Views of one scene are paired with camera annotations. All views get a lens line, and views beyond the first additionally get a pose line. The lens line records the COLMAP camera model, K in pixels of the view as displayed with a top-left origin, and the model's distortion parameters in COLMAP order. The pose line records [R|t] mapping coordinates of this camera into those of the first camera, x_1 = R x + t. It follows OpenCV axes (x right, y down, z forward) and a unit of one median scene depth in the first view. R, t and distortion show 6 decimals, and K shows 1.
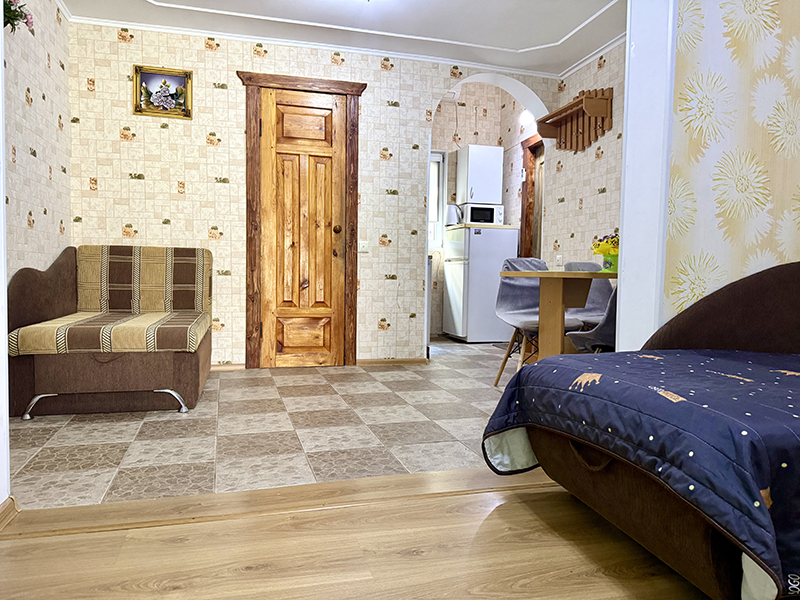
lens RADIAL K [[567.5, 0, 395.0], [0, 567.5, 301.8], [0, 0, 1]] dist [0.051525, -0.064400]
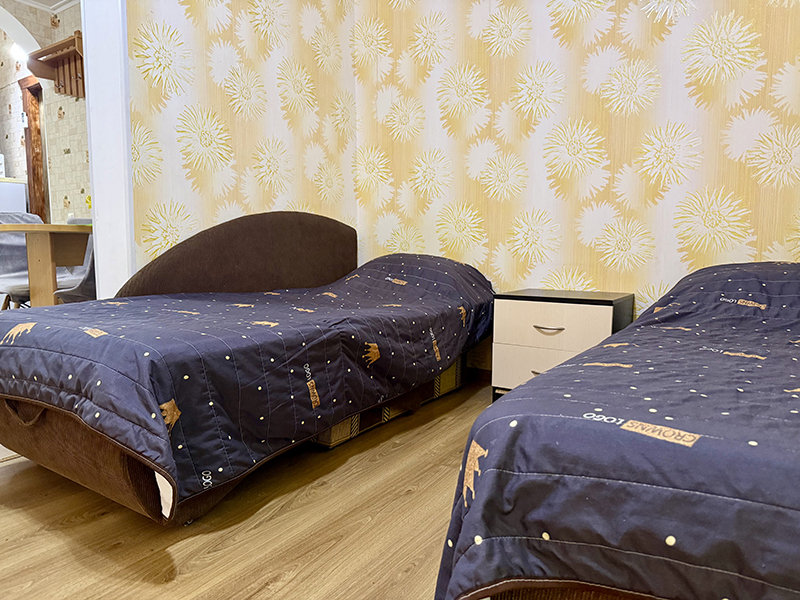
lens RADIAL K [[567.5, 0, 398.4], [0, 567.5, 302.0], [0, 0, 1]] dist [0.051525, -0.064400]
pose [[0.744045, -0.087436, 0.662384, 0.091219], [0.051345, 0.995951, 0.073792, 0.027241], [-0.666154, -0.020895, 0.745522, -0.036199]]
